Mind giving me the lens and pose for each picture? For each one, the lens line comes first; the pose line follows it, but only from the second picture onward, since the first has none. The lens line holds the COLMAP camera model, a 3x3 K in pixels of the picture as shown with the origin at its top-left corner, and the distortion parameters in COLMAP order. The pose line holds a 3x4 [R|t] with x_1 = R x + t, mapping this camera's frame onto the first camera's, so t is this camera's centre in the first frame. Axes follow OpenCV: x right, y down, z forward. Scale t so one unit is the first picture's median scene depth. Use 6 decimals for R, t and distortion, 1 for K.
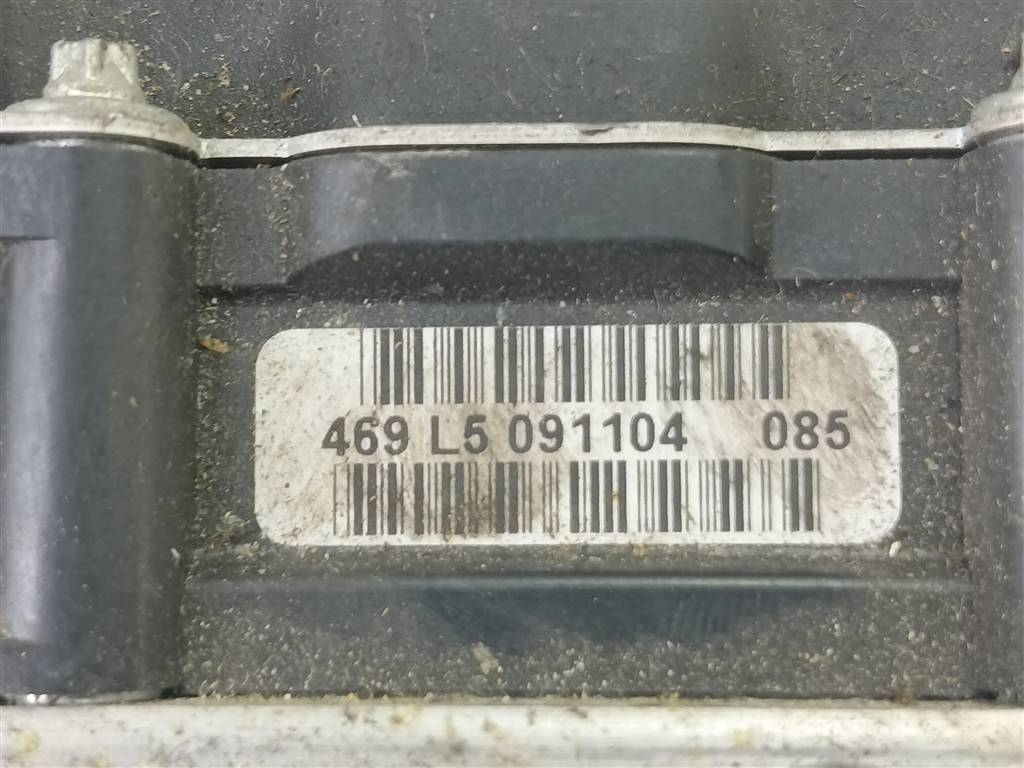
lens RADIAL K [[1637.4, 0, 508.9], [0, 1637.4, 382.6], [0, 0, 1]] dist [0.112107, 0.000000]
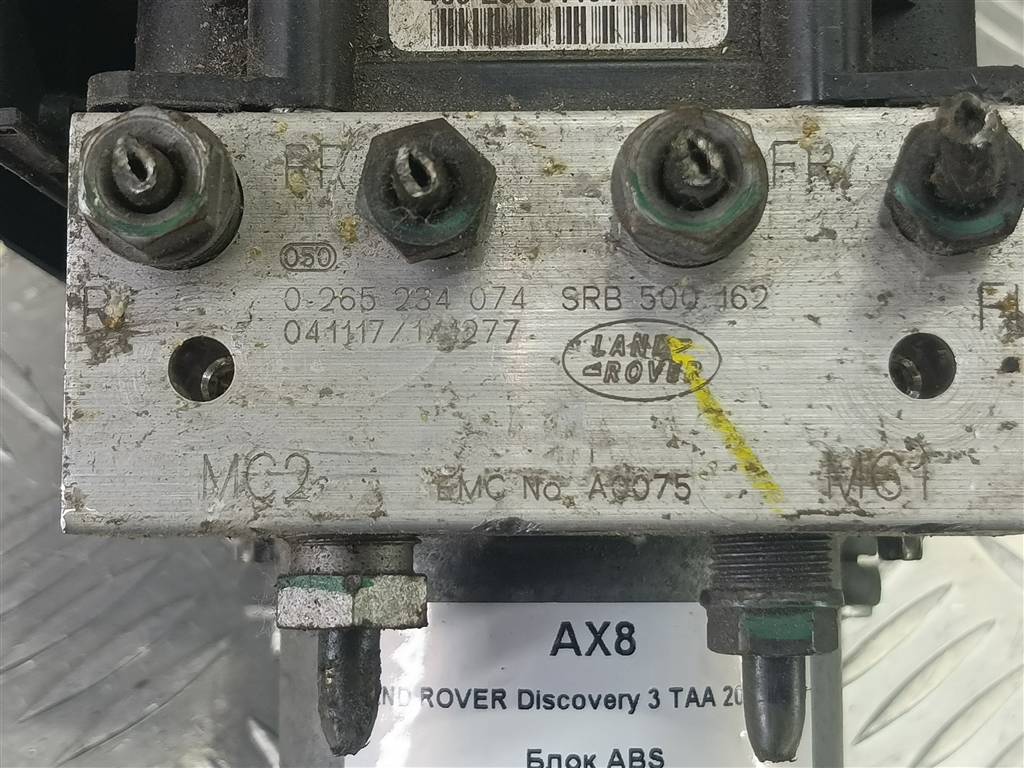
lens RADIAL K [[1637.4, 0, 513.1], [0, 1637.4, 385.6], [0, 0, 1]] dist [0.112107, 0.000000]
pose [[0.999462, 0.000398, 0.032811, -0.074272], [0.000737, 0.999402, -0.034584, 0.551584], [-0.032805, 0.034589, 0.998863, -0.883606]]
